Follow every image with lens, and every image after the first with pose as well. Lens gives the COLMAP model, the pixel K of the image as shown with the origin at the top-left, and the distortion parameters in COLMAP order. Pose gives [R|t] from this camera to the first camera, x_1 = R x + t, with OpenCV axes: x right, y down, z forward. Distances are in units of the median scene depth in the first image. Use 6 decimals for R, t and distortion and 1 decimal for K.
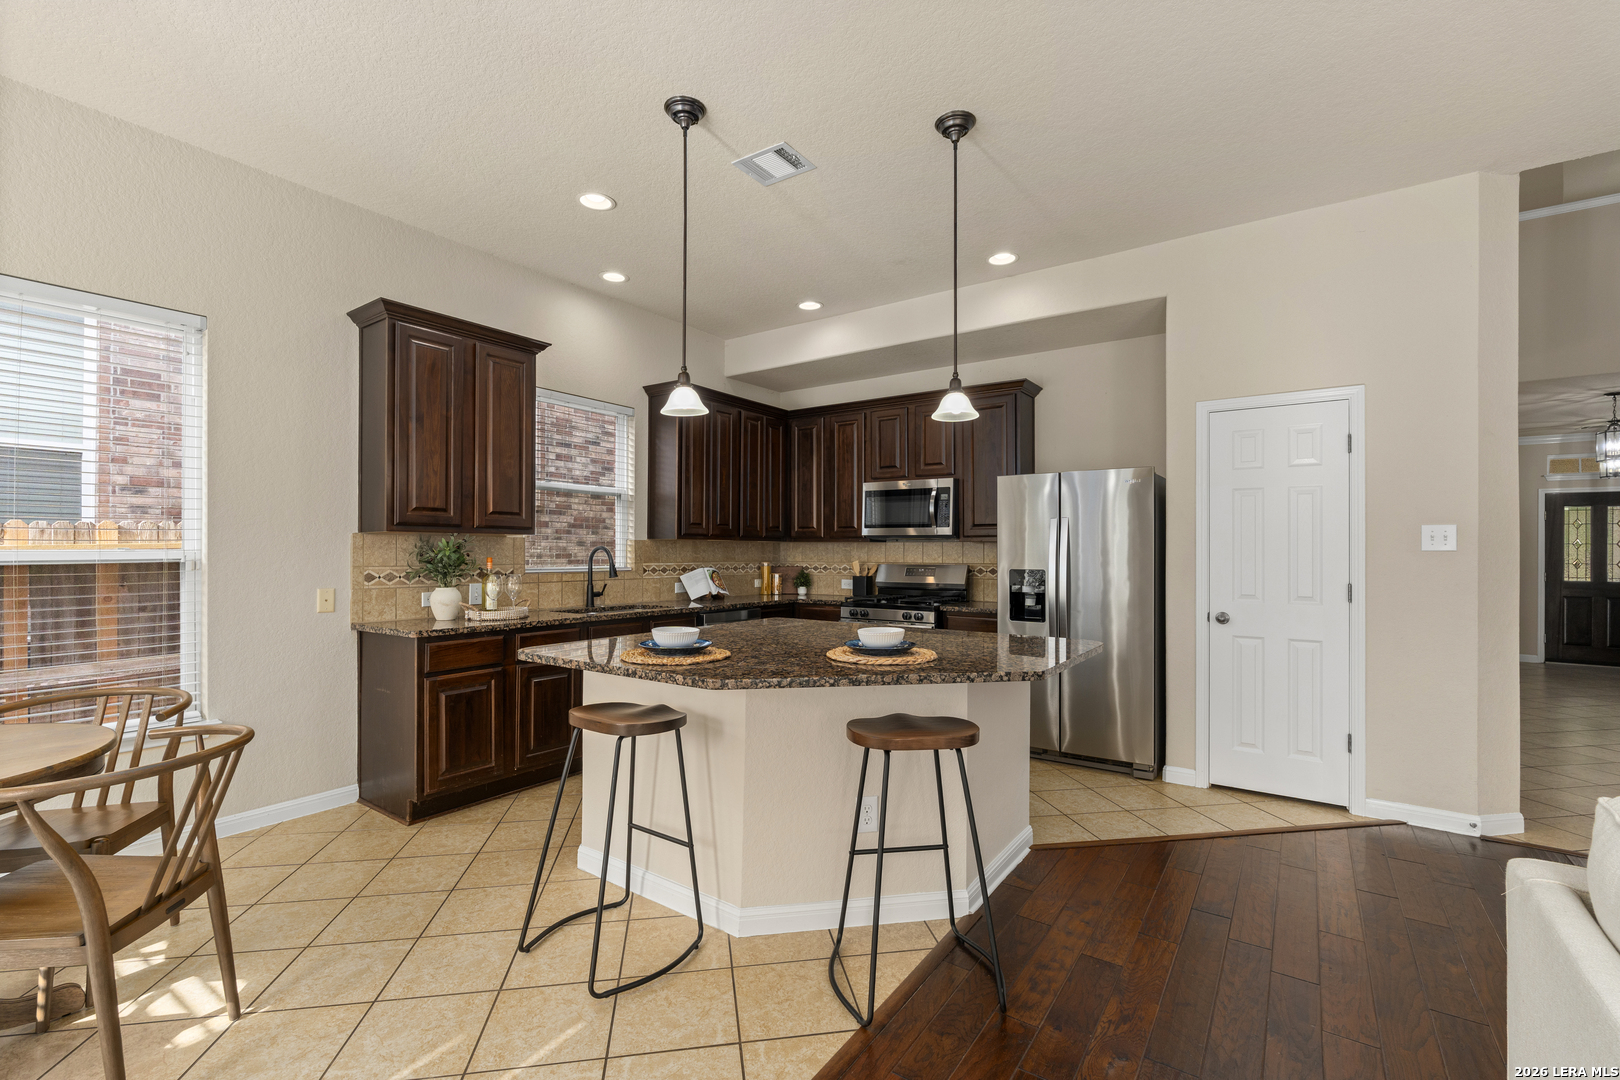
lens RADIAL K [[707.2, 0, 806.1], [0, 707.2, 546.5], [0, 0, 1]] dist [-0.002458, -0.000306]
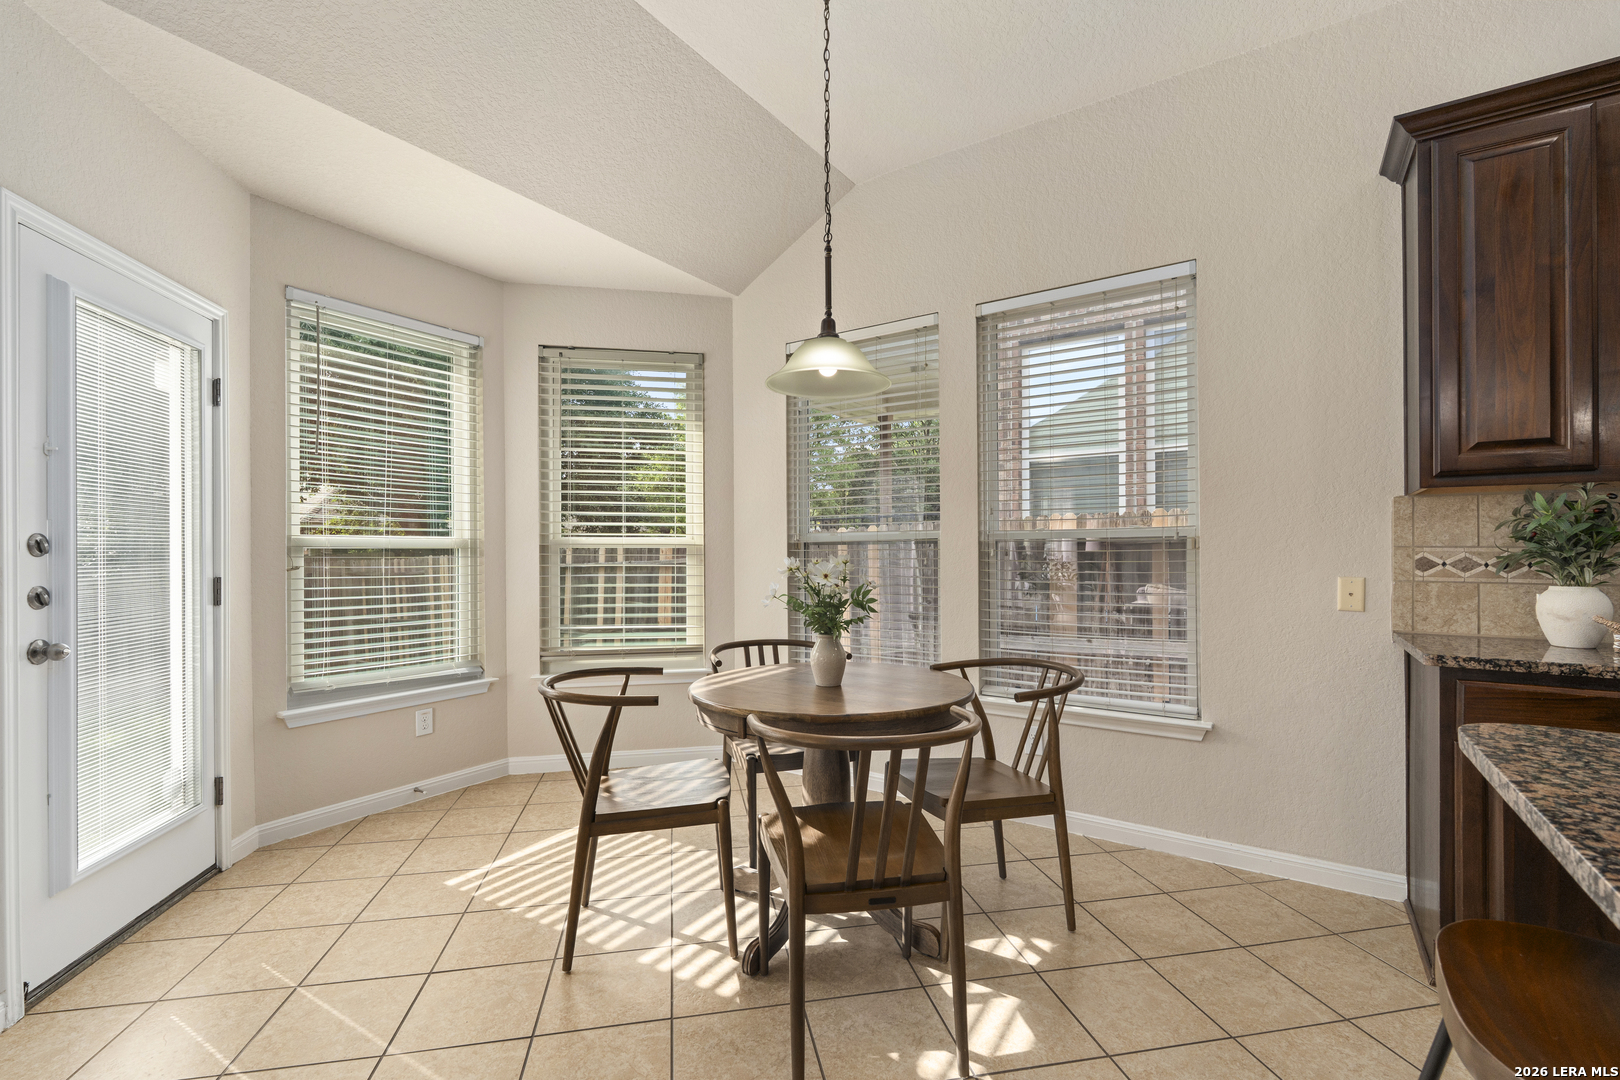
lens RADIAL K [[707.2, 0, 807.0], [0, 707.2, 543.0], [0, 0, 1]] dist [-0.002458, -0.000306]
pose [[0.028320, -0.009661, -0.999552, 0.007780], [0.007136, 0.999930, -0.009462, 0.026172], [0.999573, -0.006865, 0.028387, 0.409340]]
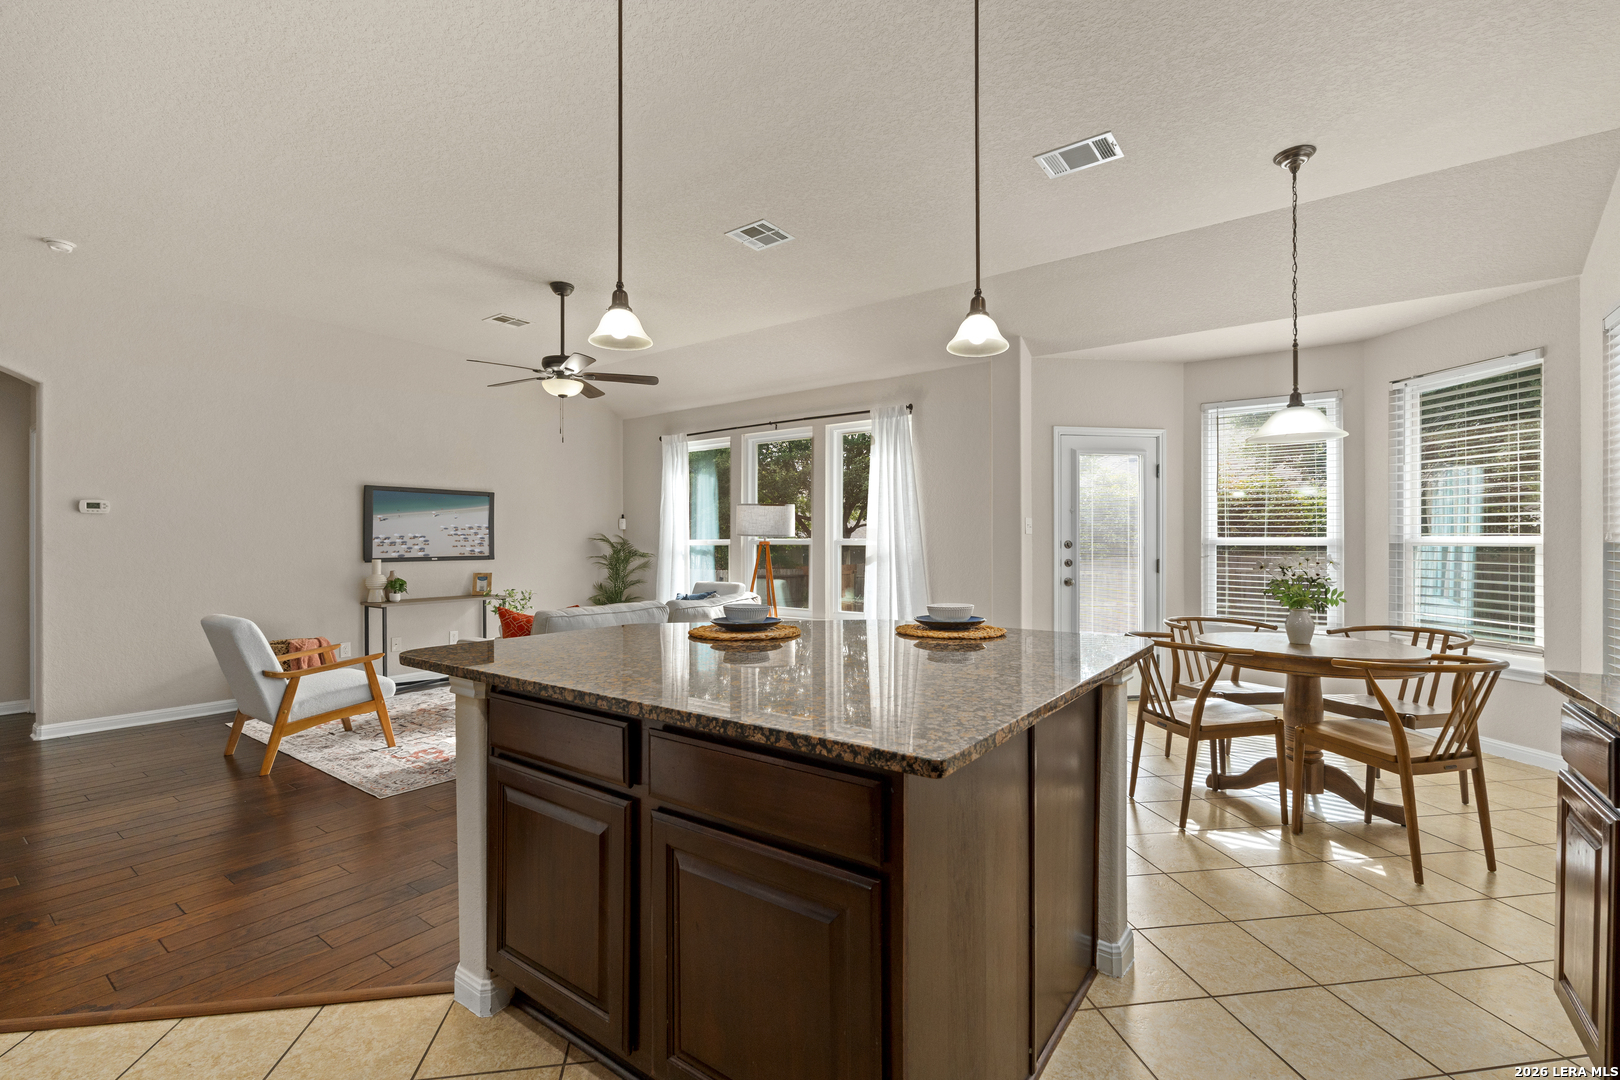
lens RADIAL K [[707.2, 0, 813.3], [0, 707.2, 538.7], [0, 0, 1]] dist [-0.002458, -0.000306]
pose [[-0.999905, -0.003754, 0.013291, -0.018399], [-0.003915, 0.999919, -0.012099, 0.027459], [-0.013244, -0.012149, -0.999838, 1.799514]]
